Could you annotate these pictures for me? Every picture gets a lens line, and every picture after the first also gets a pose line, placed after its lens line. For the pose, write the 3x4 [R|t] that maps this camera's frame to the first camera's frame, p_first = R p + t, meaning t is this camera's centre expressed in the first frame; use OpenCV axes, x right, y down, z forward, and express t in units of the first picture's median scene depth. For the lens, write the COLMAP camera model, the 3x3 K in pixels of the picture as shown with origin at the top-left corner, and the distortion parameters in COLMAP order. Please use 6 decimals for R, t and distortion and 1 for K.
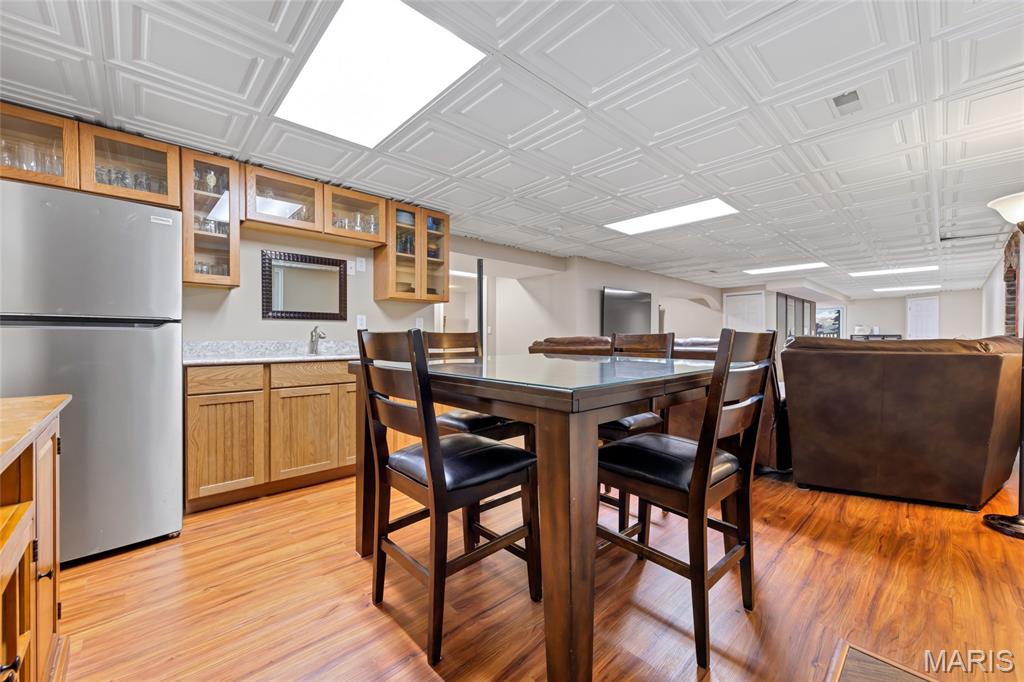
lens RADIAL K [[405.5, 0, 516.0], [0, 405.5, 342.1], [0, 0, 1]] dist [0.018692, 0.000215]
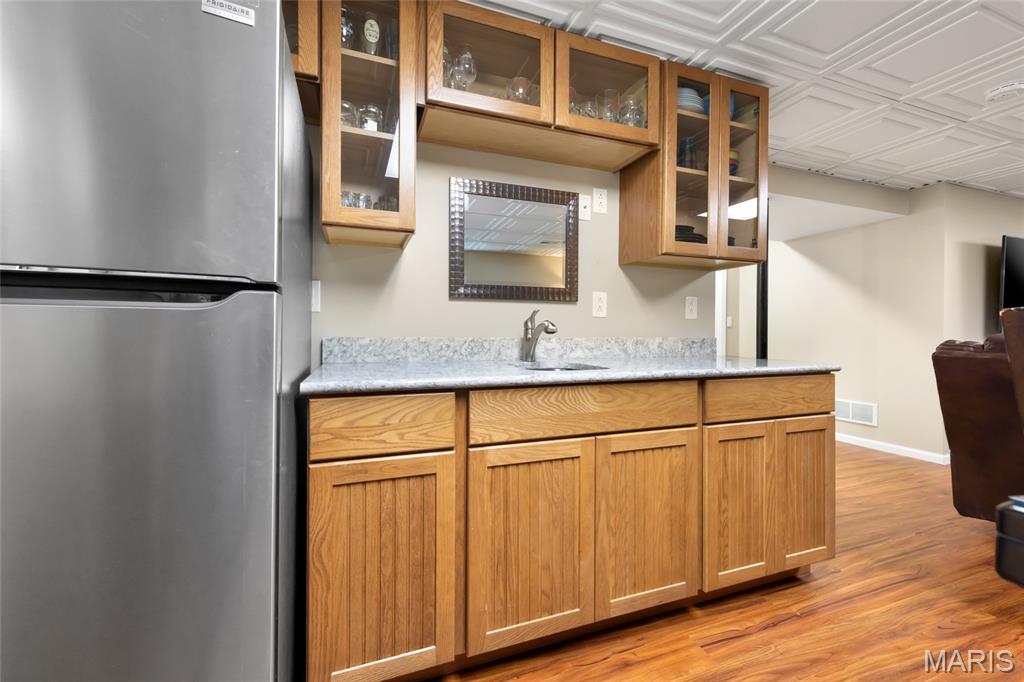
lens RADIAL K [[405.5, 0, 512.7], [0, 405.5, 333.8], [0, 0, 1]] dist [0.018692, 0.000215]
pose [[0.929324, 0.004015, -0.369243, -0.367360], [-0.006951, 0.999954, -0.006621, -0.005742], [0.369200, 0.008720, 0.929309, 0.565135]]
